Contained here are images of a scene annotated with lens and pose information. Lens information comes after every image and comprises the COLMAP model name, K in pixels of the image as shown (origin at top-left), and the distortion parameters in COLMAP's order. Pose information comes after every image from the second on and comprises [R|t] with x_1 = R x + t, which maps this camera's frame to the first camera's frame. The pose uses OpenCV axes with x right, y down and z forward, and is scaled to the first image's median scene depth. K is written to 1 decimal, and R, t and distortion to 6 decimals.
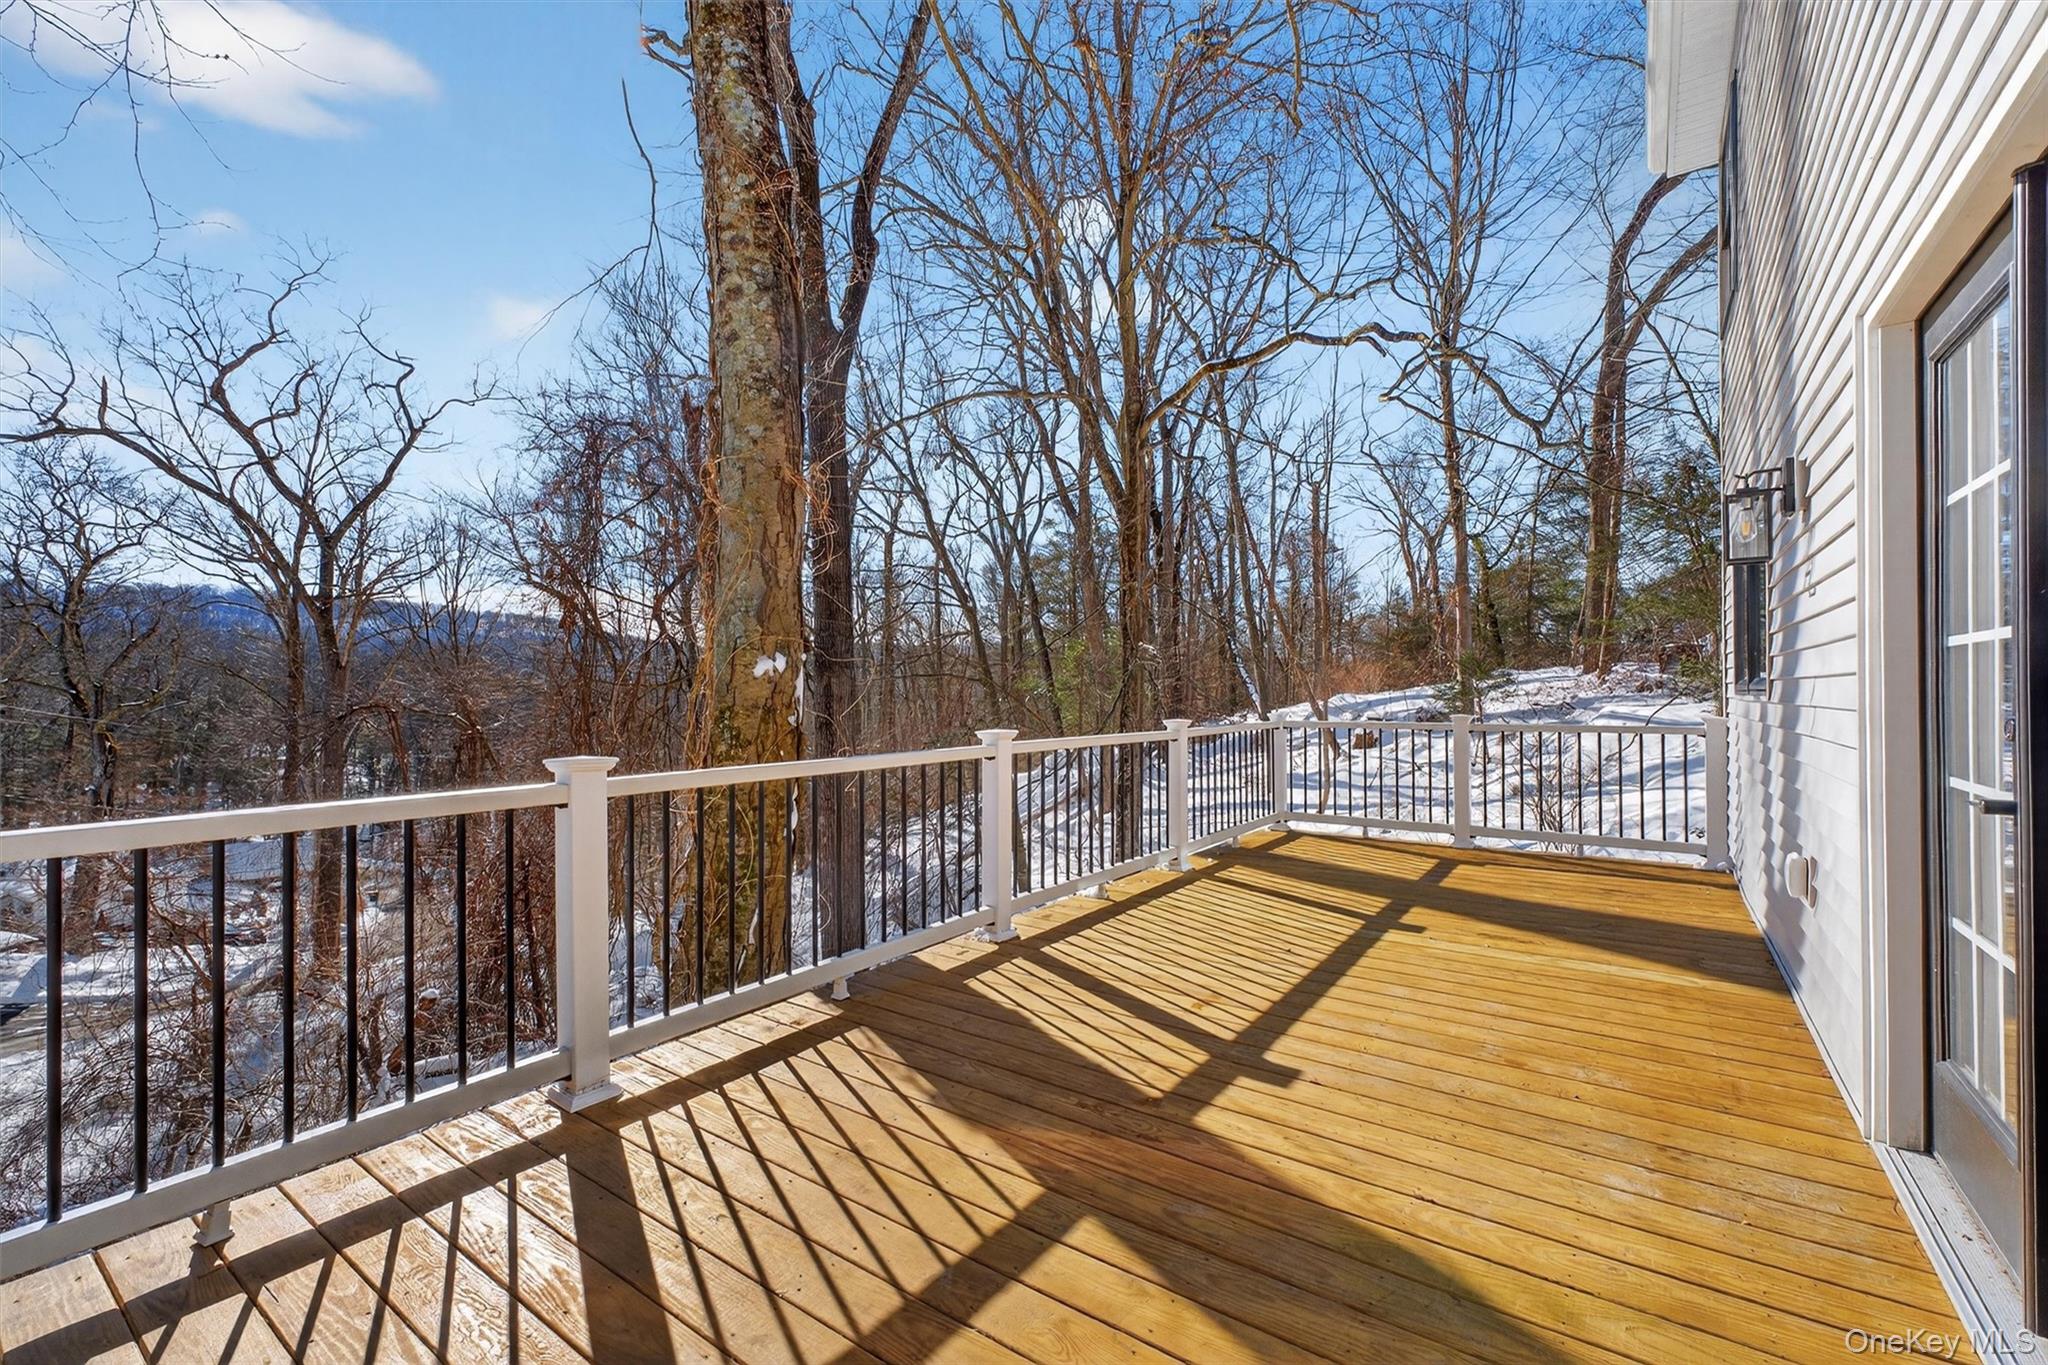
lens RADIAL K [[873.8, 0, 1033.7], [0, 873.8, 693.7], [0, 0, 1]] dist [-0.001259, -0.000110]
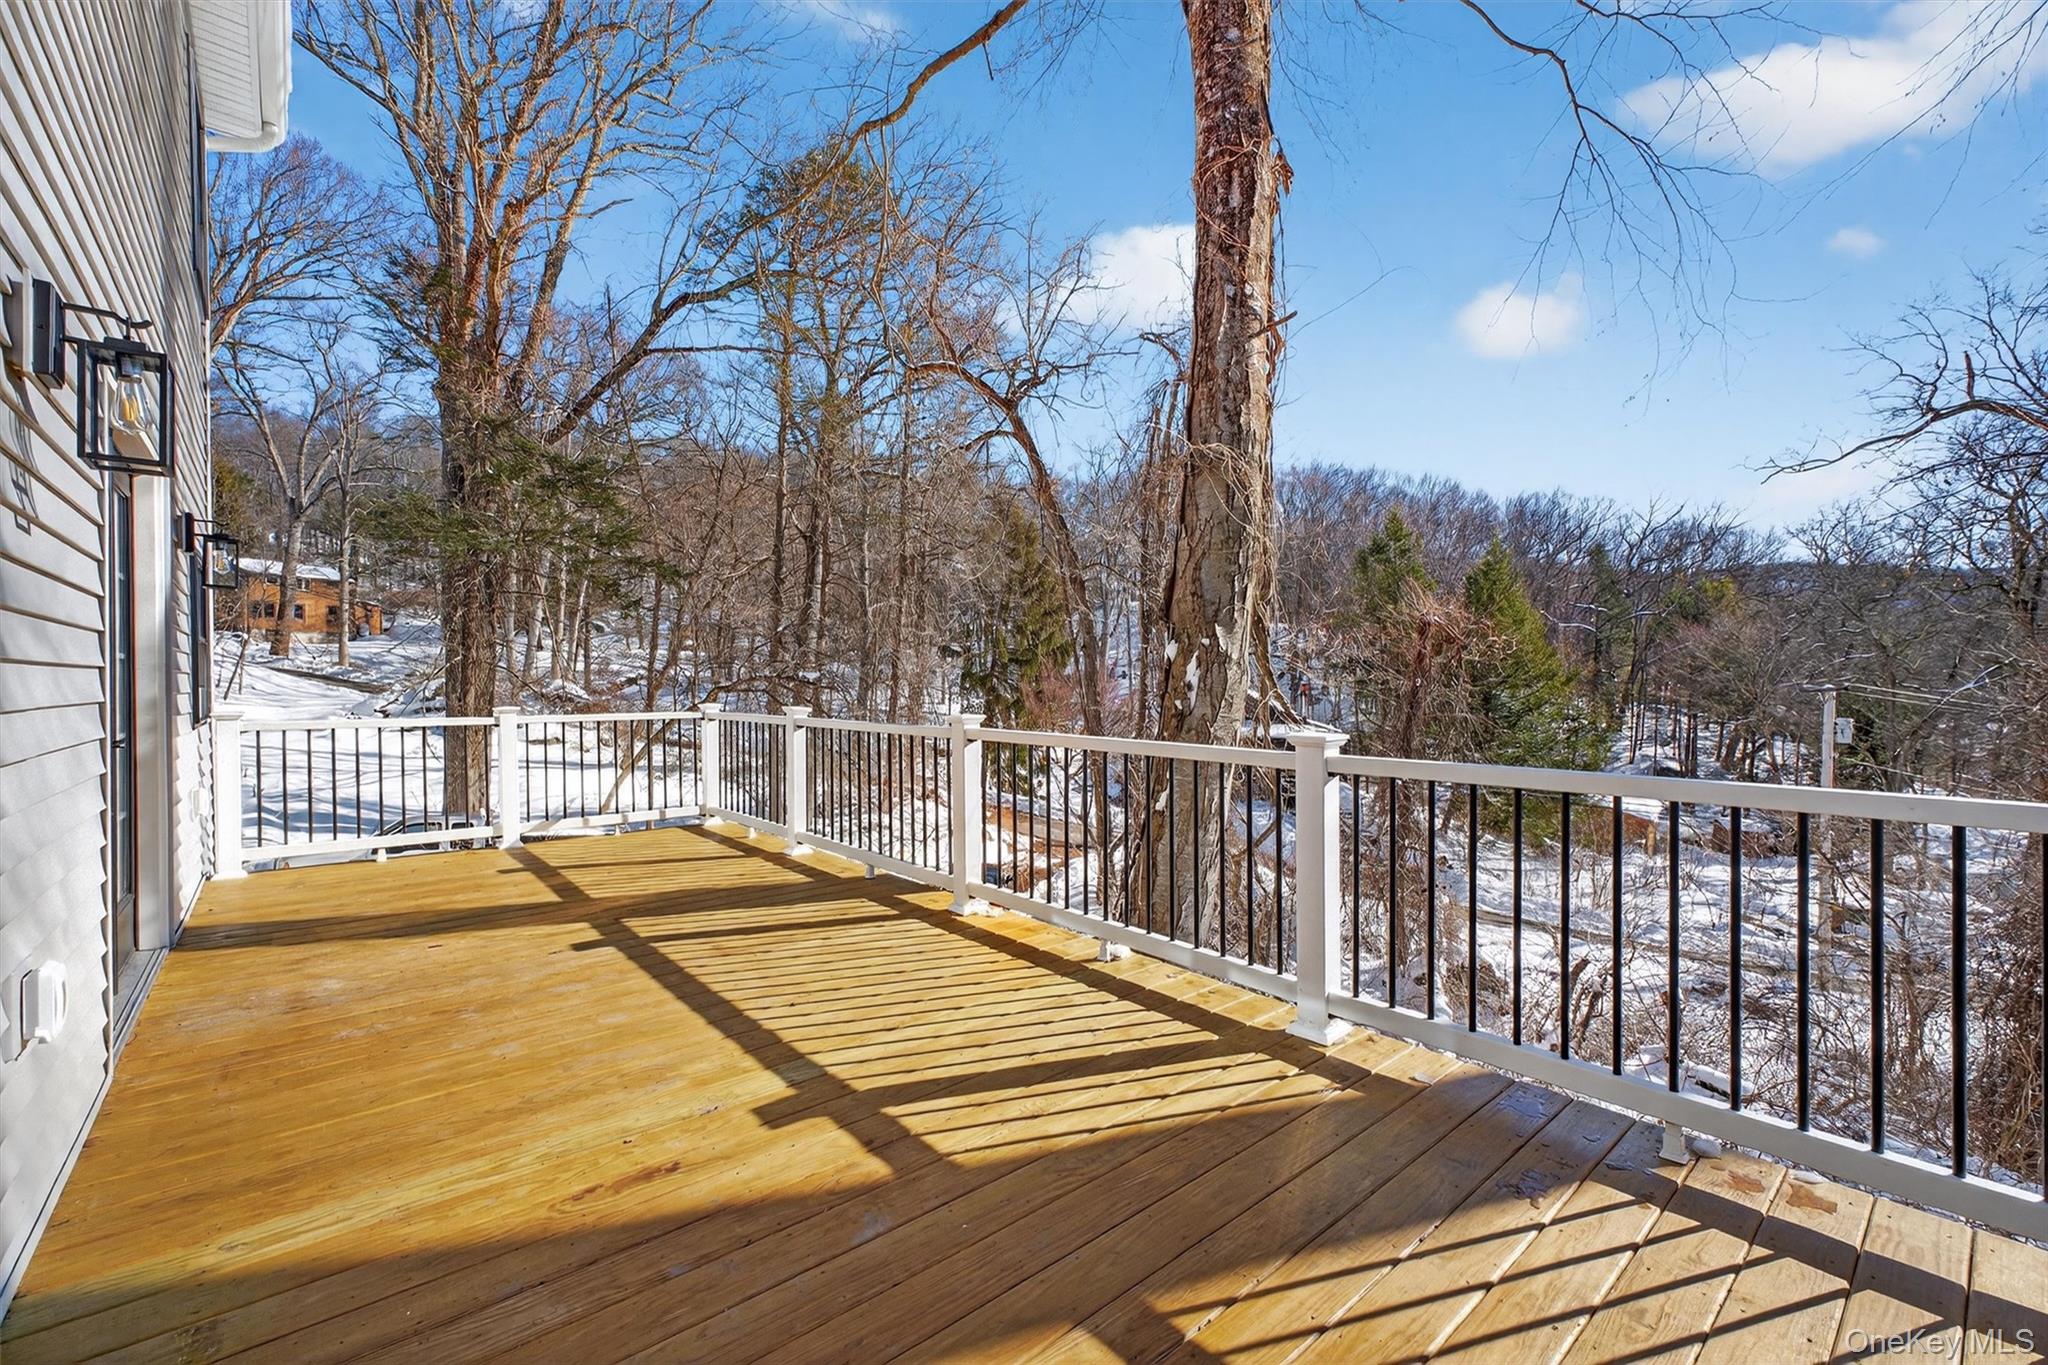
lens RADIAL K [[847.3, 0, 1012.3], [0, 847.3, 680.0], [0, 0, 1]] dist [-0.014647, 0.000021]
pose [[-0.252460, 0.010217, -0.967553, 1.031736], [0.003408, 0.999947, 0.009670, -0.010376], [0.967601, -0.000856, -0.252481, 1.451498]]
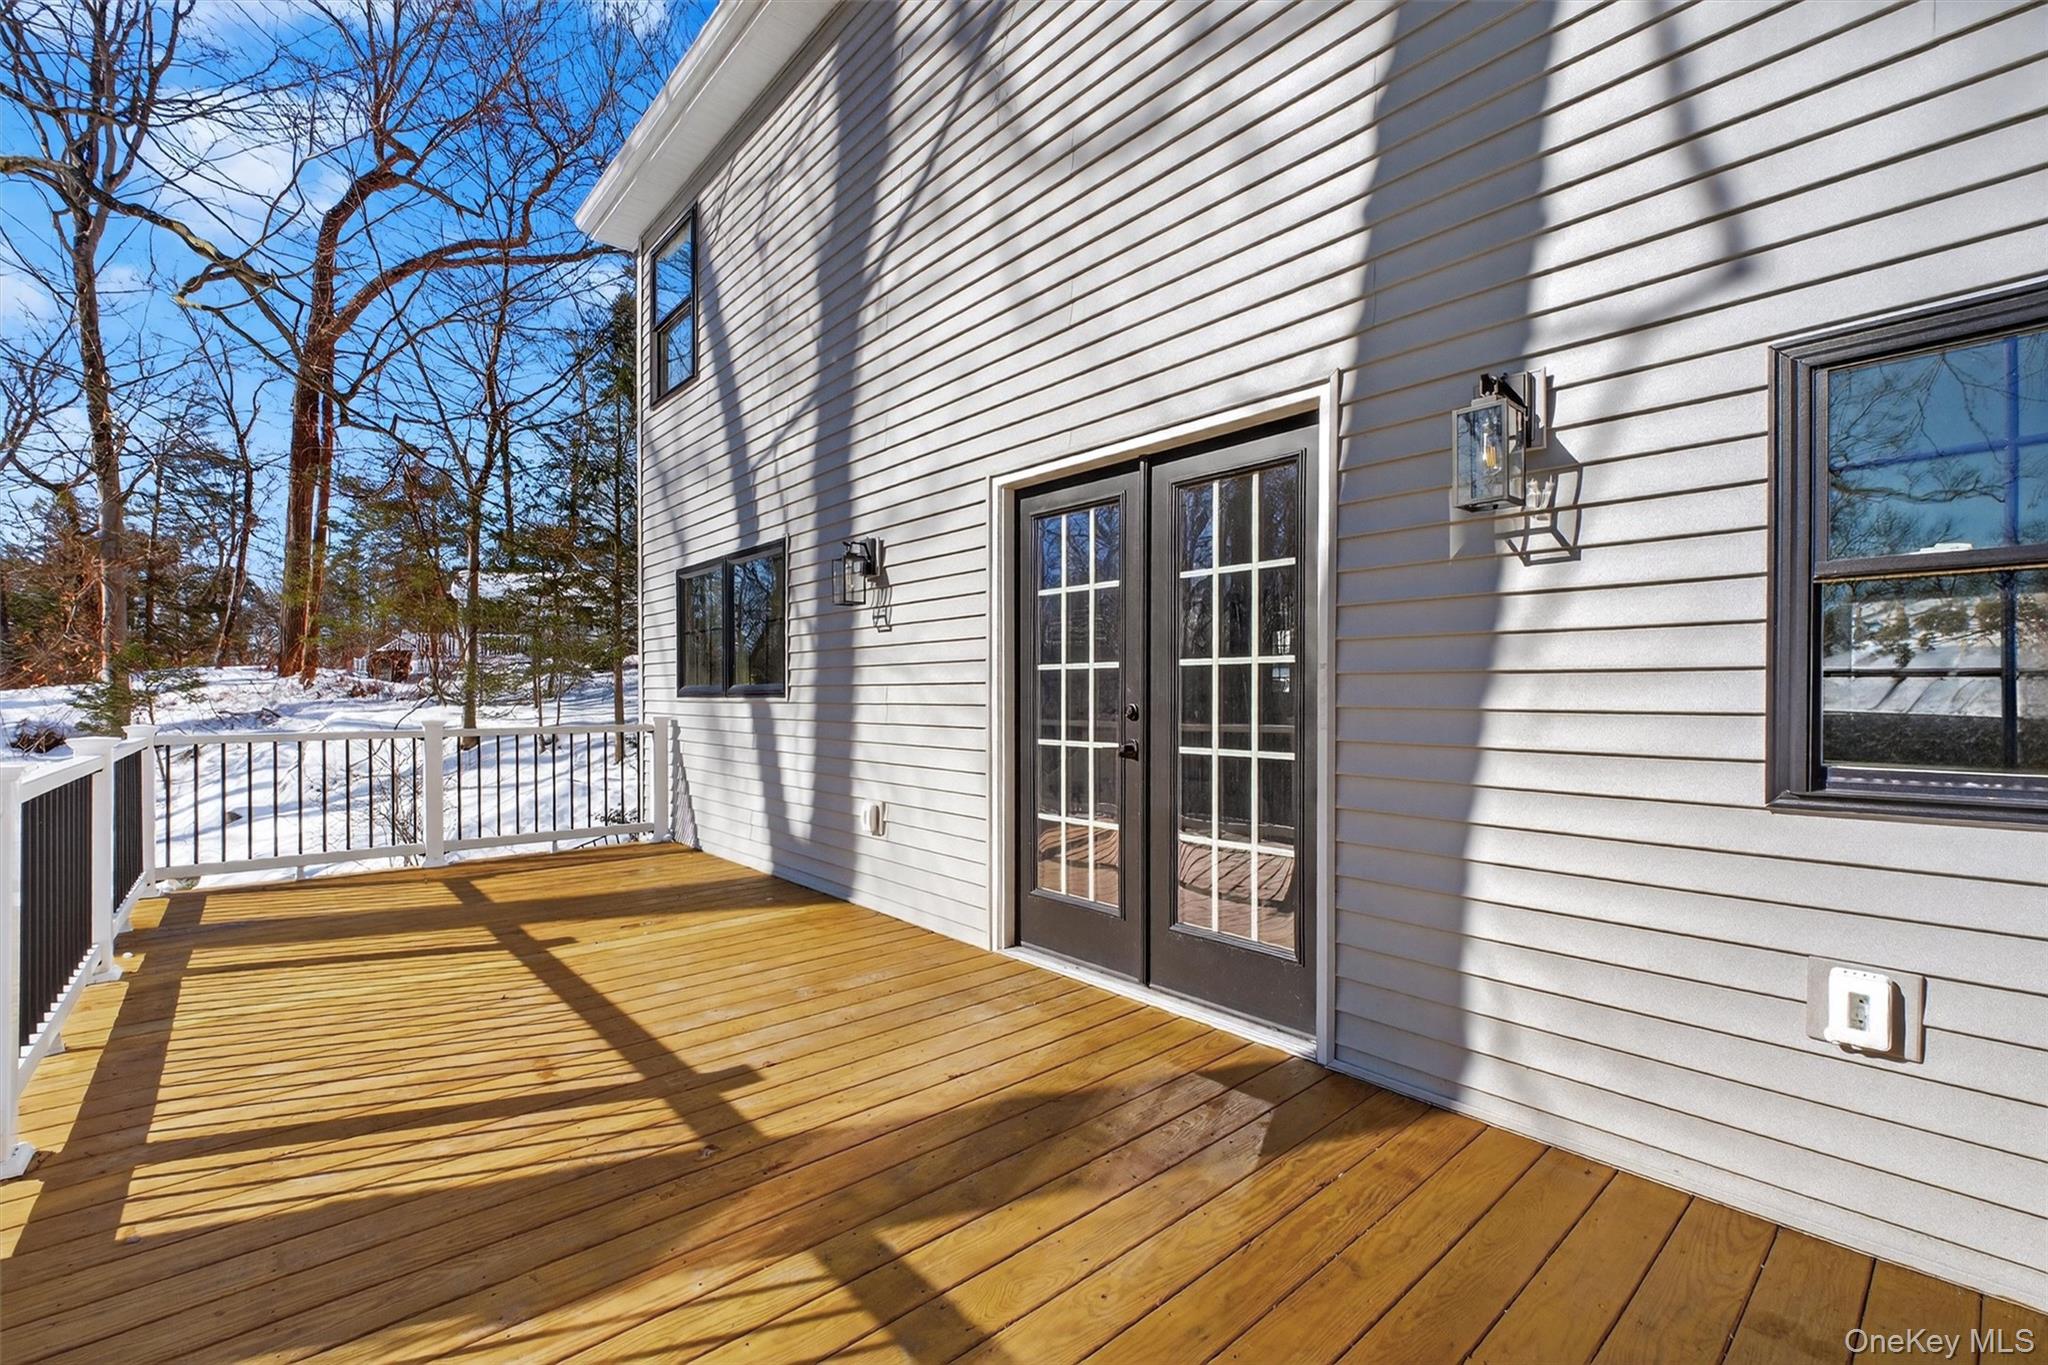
lens RADIAL K [[873.8, 0, 1033.7], [0, 873.8, 693.7], [0, 0, 1]] dist [-0.001259, -0.000110]
pose [[0.220191, 0.005936, 0.975439, -0.446279], [0.000656, 0.999980, -0.006234, 0.002696], [-0.975457, 0.002013, 0.220183, 0.319446]]
